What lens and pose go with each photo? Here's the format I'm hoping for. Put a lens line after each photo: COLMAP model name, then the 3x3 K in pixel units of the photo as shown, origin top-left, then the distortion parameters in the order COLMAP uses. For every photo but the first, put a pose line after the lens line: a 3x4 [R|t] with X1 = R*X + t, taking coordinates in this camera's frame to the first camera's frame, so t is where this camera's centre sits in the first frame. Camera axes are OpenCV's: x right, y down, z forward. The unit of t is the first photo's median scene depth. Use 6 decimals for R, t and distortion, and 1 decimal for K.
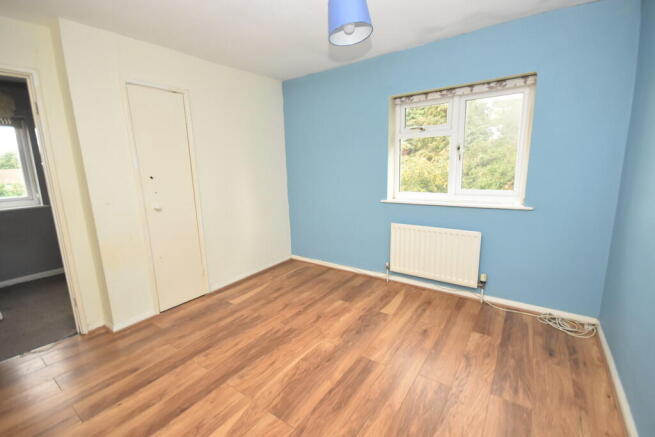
lens RADIAL K [[290.3, 0, 327.1], [0, 290.3, 219.0], [0, 0, 1]] dist [-0.002901, -0.000505]
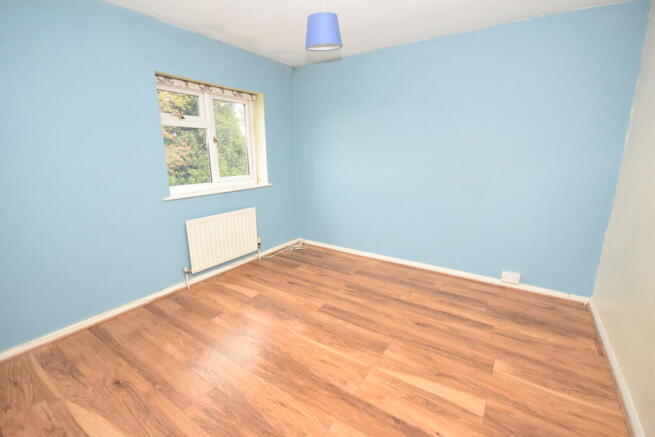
lens RADIAL K [[290.3, 0, 328.4], [0, 290.3, 217.1], [0, 0, 1]] dist [-0.002901, -0.000505]
pose [[-0.038030, -0.193232, 0.980416, -0.807287], [0.187600, 0.962300, 0.196938, -0.110312], [-0.981509, 0.191415, -0.000346, 0.701813]]
